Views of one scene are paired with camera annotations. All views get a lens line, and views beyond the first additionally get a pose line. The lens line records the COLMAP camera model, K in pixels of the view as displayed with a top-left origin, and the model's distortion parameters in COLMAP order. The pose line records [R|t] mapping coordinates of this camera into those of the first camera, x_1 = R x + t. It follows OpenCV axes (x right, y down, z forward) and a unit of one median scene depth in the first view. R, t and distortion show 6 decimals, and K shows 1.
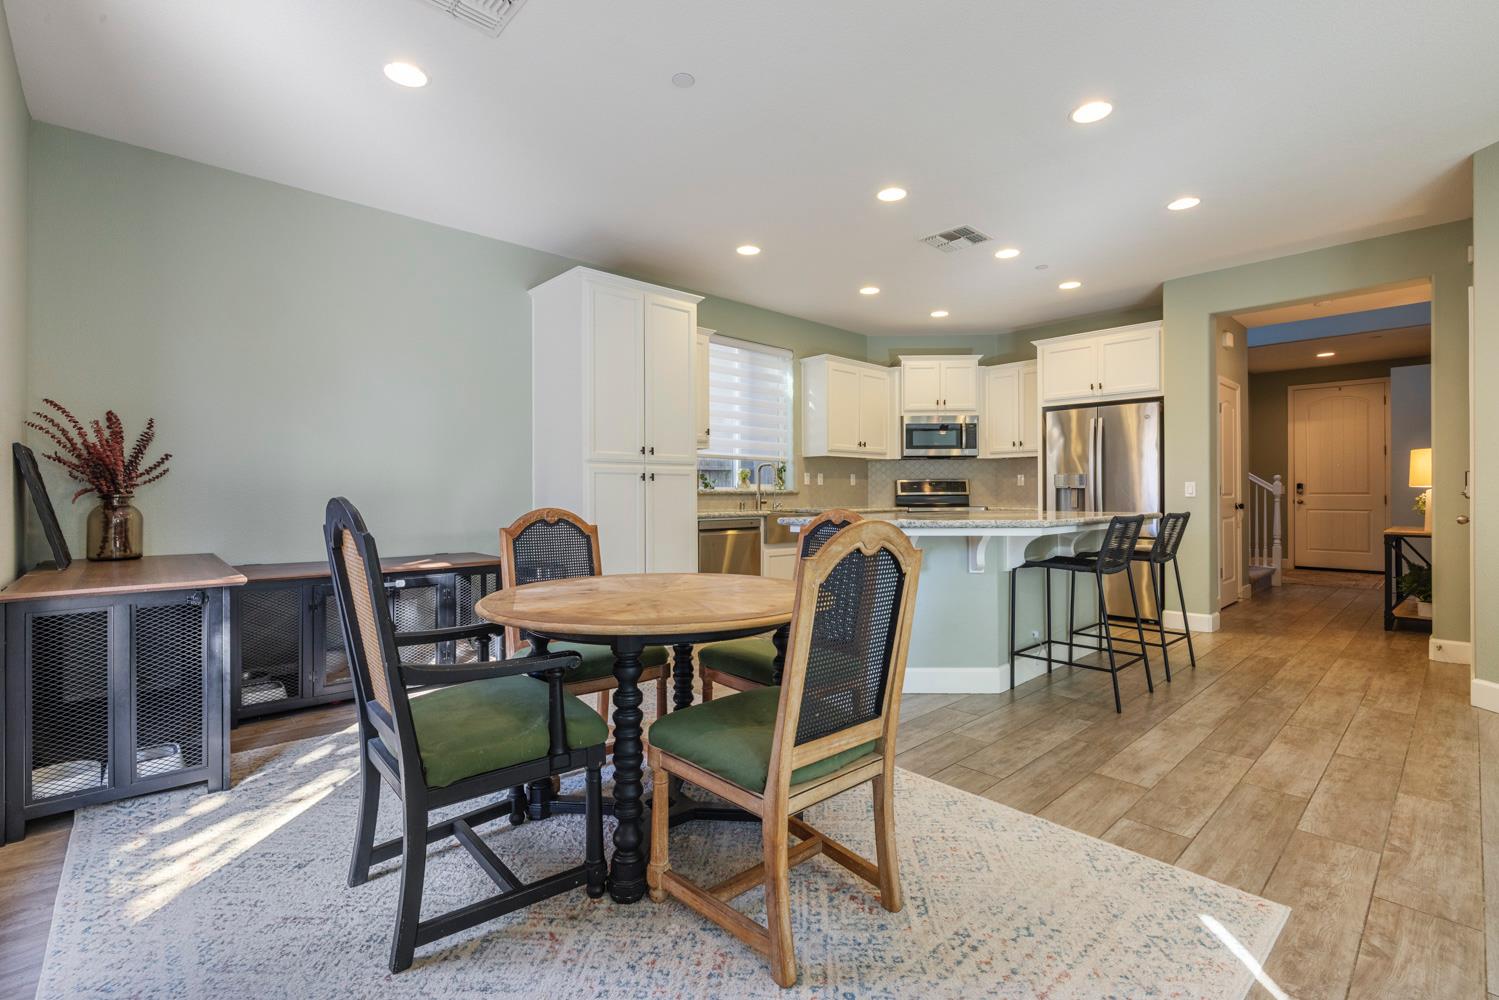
lens RADIAL K [[675.2, 0, 738.8], [0, 675.2, 492.8], [0, 0, 1]] dist [-0.013228, 0.000552]
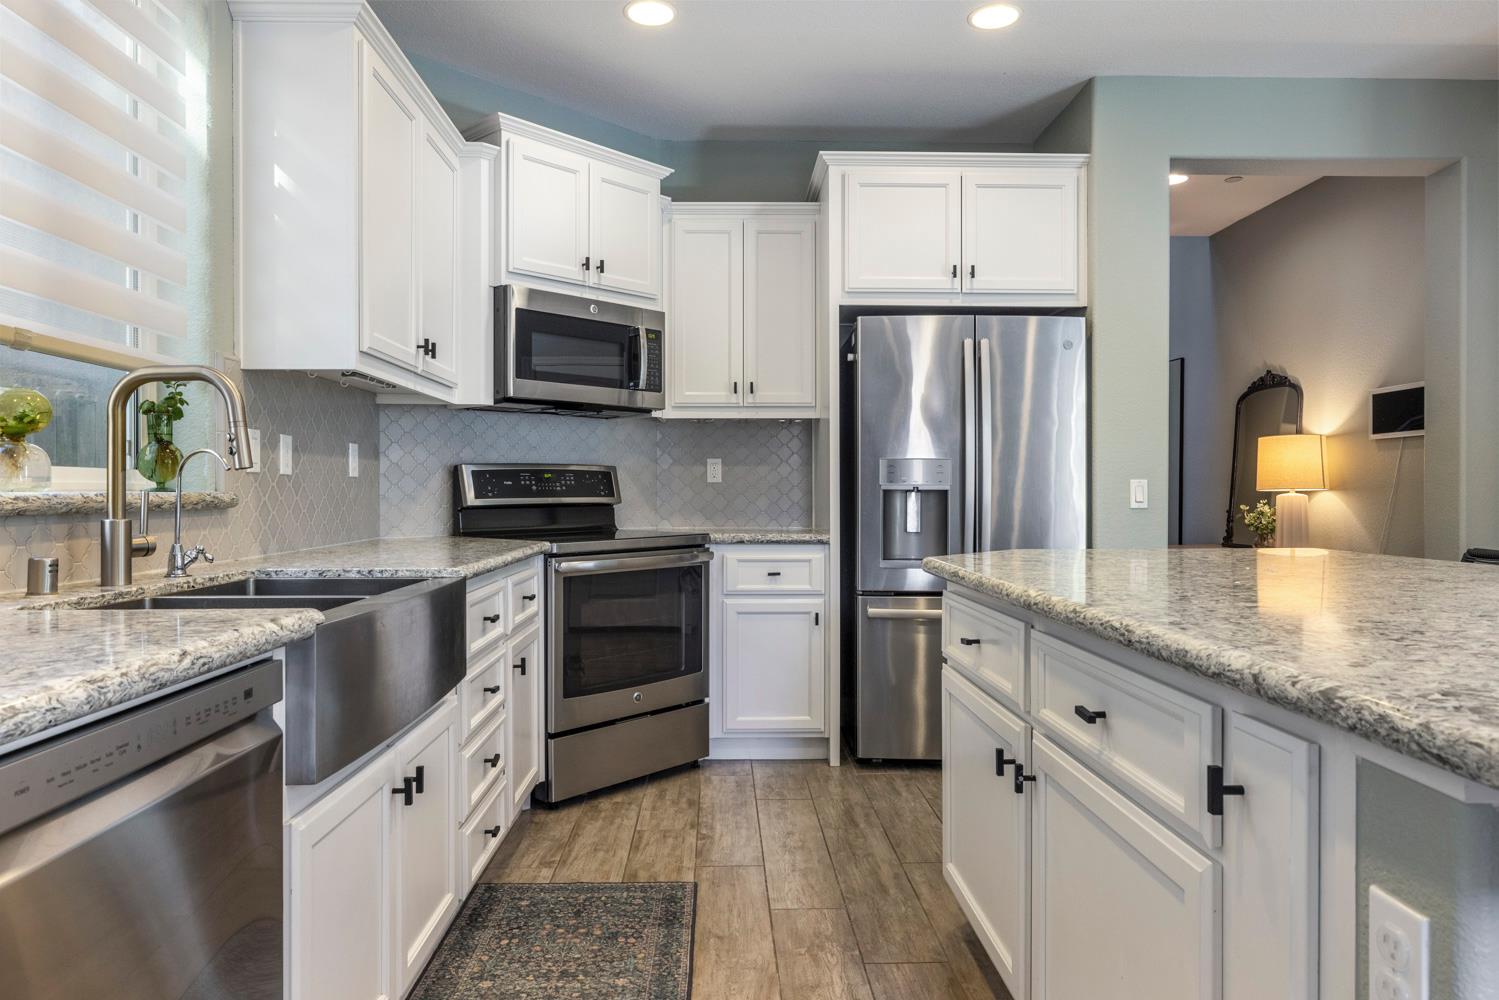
lens RADIAL K [[971.8, 0, 744.0], [0, 971.8, 484.7], [0, 0, 1]] dist [-0.001791, -0.000870]
pose [[0.659401, 0.008706, 0.751741, -0.072668], [-0.002880, 0.999955, -0.009055, -0.004191], [-0.751786, 0.003805, 0.659396, 0.675874]]
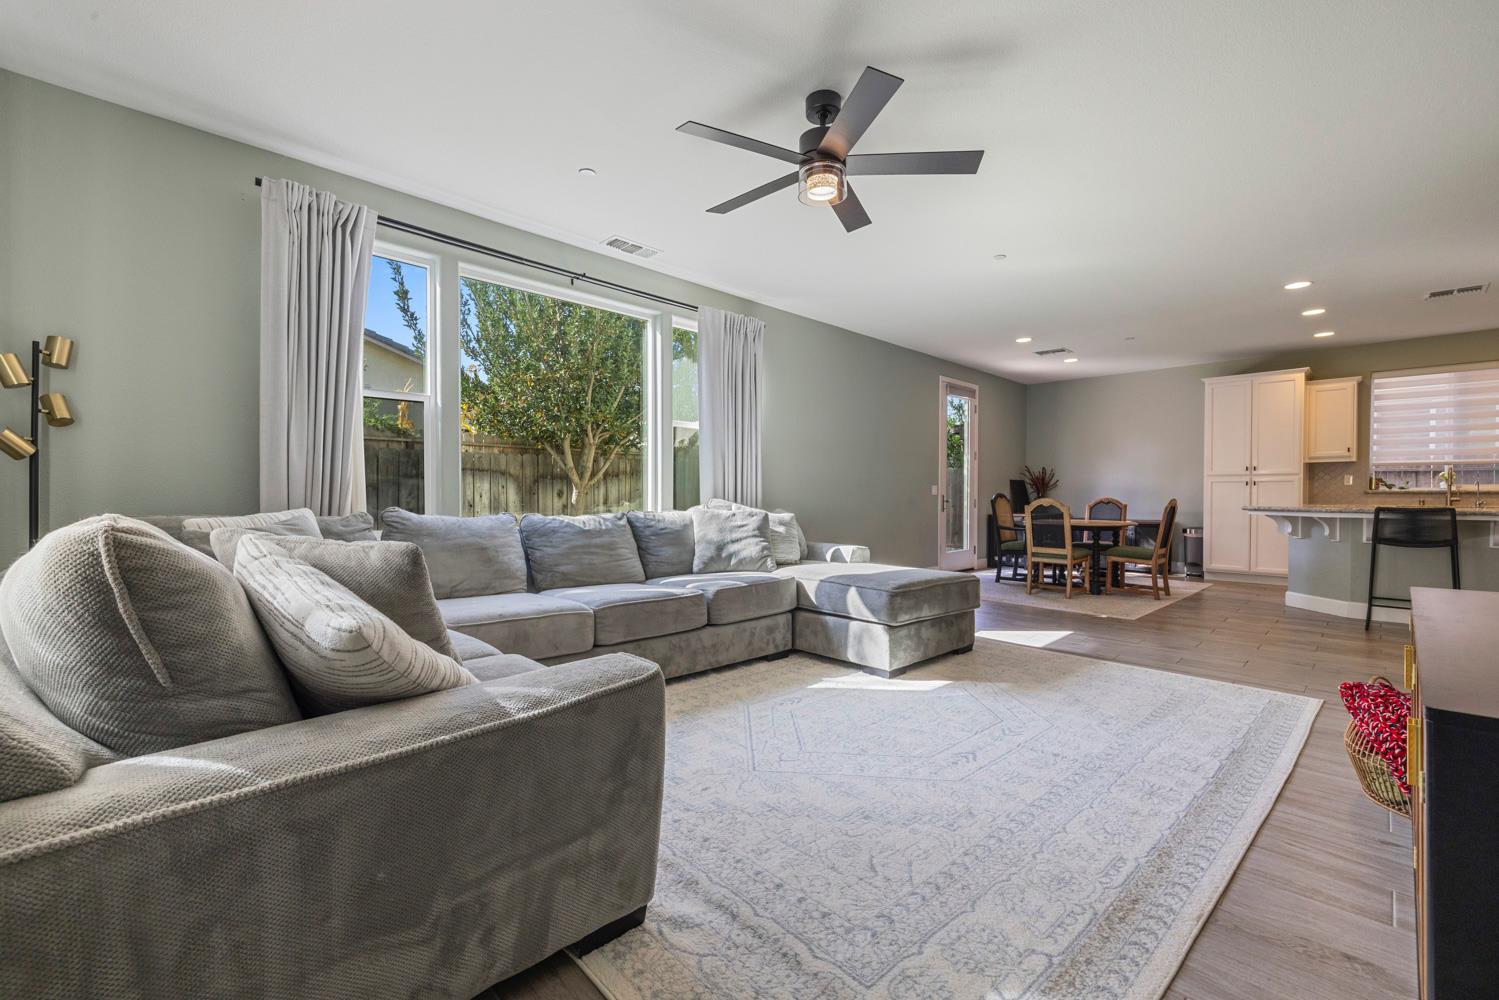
lens RADIAL K [[629.2, 0, 756.8], [0, 629.2, 504.5], [0, 0, 1]] dist [-0.001014, 0.000221]
pose [[0.052122, 0.020034, -0.998440, 1.125012], [0.002072, 0.999794, 0.020170, -0.003213], [0.998639, -0.003120, 0.052070, -0.300363]]
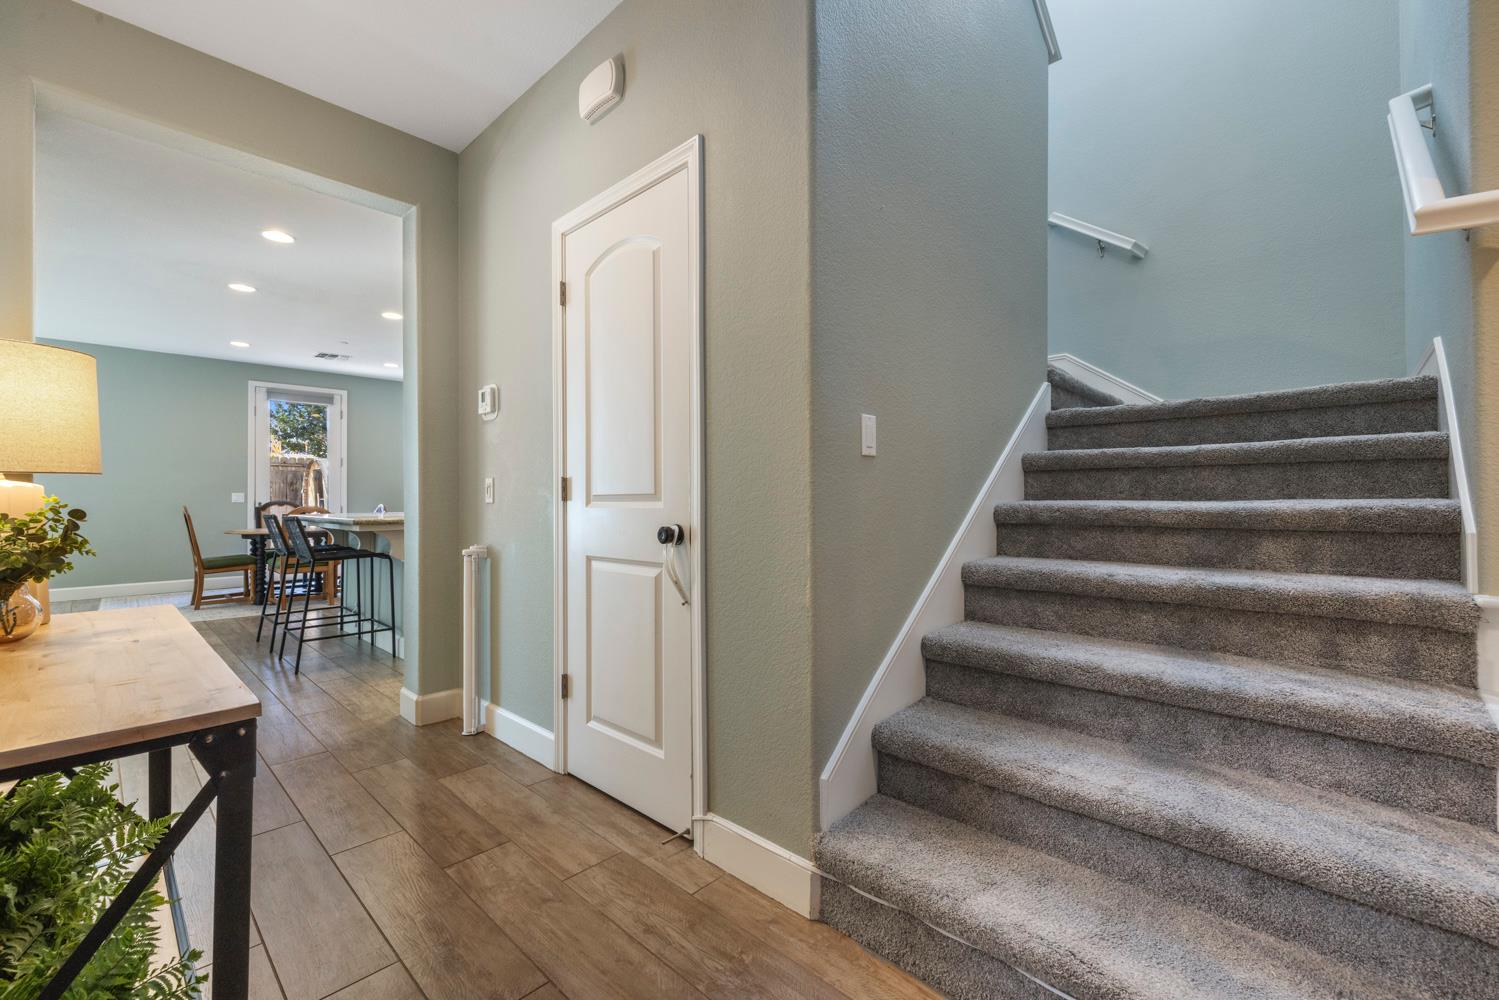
lens RADIAL K [[629.2, 0, 757.9], [0, 629.2, 492.9], [0, 0, 1]] dist [-0.001014, 0.000221]
pose [[0.074026, -0.005202, -0.997243, 1.198473], [0.010238, 0.999938, -0.004456, 0.002279], [0.997204, -0.009880, 0.074075, 1.168700]]
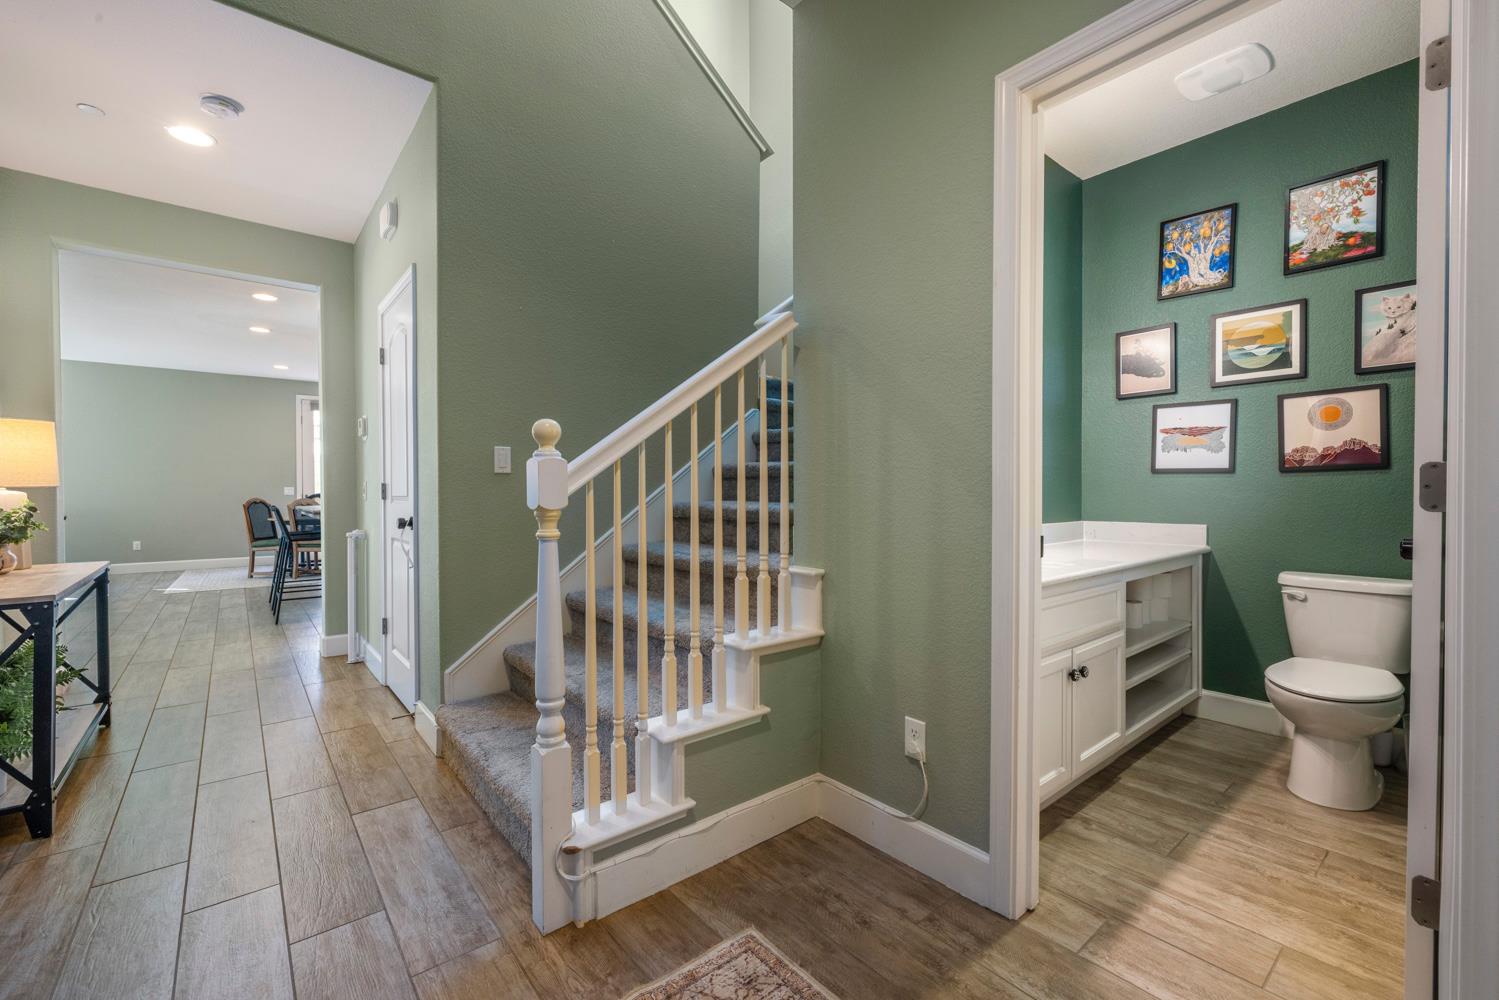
lens RADIAL K [[629.2, 0, 756.3], [0, 629.2, 497.4], [0, 0, 1]] dist [-0.001014, 0.000221]
pose [[-0.046866, 0.015665, -0.998778, 1.361999], [0.008124, 0.999850, 0.015301, -0.004249], [0.998868, -0.007397, -0.046986, 1.458860]]
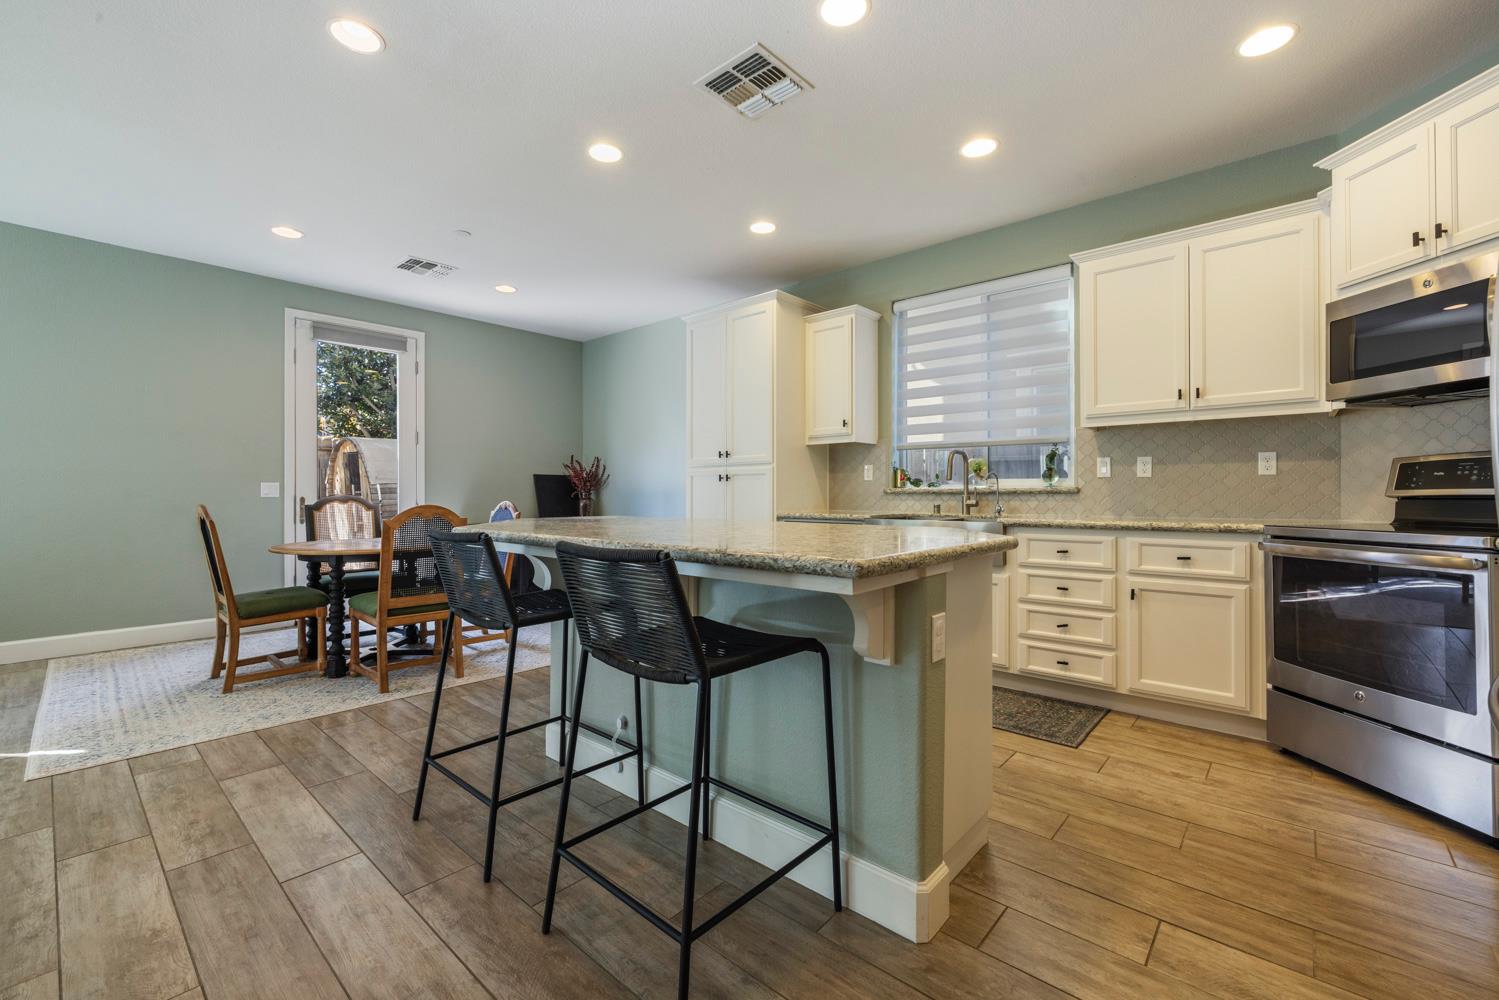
lens RADIAL K [[629.2, 0, 758.2], [0, 629.2, 498.2], [0, 0, 1]] dist [-0.001014, 0.000221]
pose [[0.110279, 0.011222, -0.993837, 0.704945], [0.004339, 0.999921, 0.011772, -0.001564], [0.993891, -0.005610, 0.110222, 0.729303]]
